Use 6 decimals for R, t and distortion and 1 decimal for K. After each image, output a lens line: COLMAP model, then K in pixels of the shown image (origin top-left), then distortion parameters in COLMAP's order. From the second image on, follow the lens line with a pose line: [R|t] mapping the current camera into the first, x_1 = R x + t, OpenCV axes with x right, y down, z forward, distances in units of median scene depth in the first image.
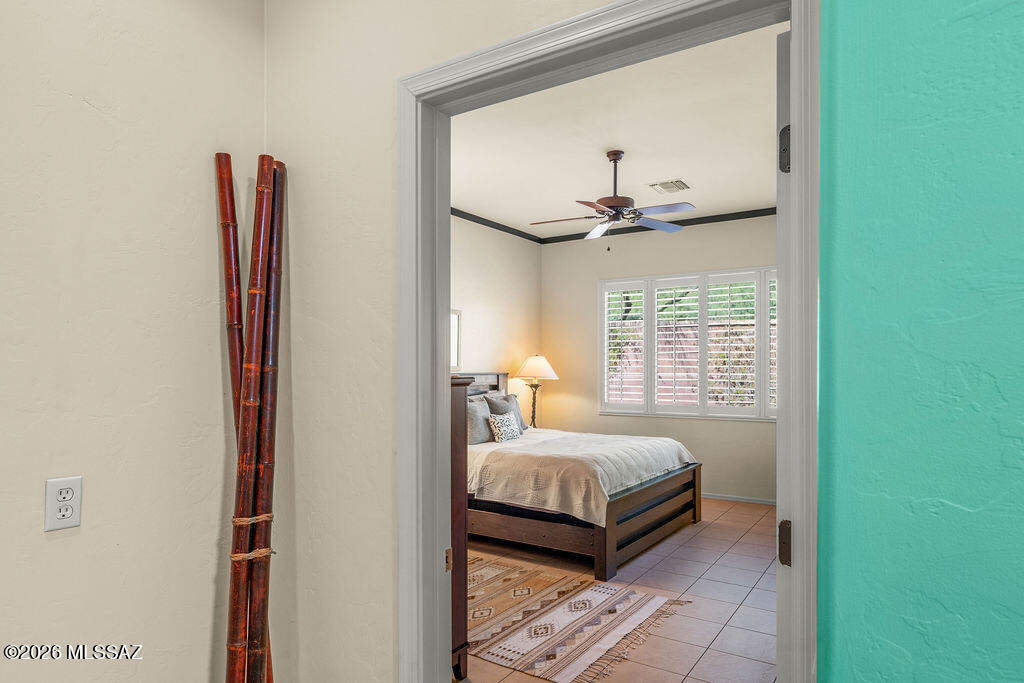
lens RADIAL K [[615.3, 0, 518.3], [0, 615.3, 368.1], [0, 0, 1]] dist [0.004549, 0.000011]
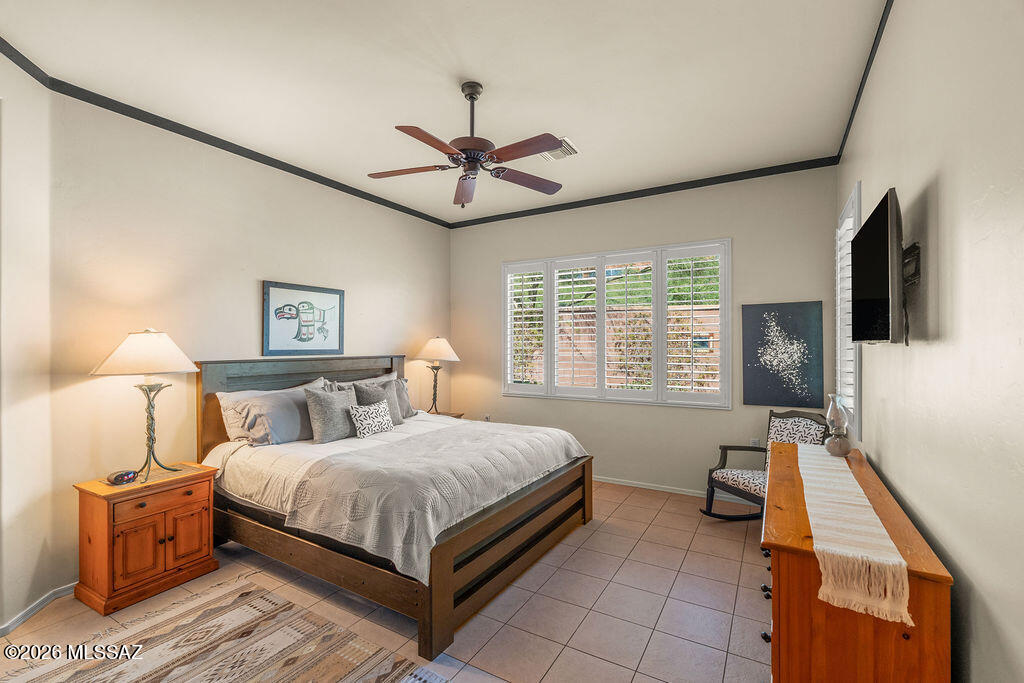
lens RADIAL K [[449.7, 0, 511.9], [0, 449.7, 342.5], [0, 0, 1]] dist [-0.003941, 0.000567]
pose [[0.999163, -0.004863, 0.040626, 0.157307], [0.005058, 0.999976, -0.004695, -0.010503], [-0.040602, 0.004896, 0.999163, 0.352935]]
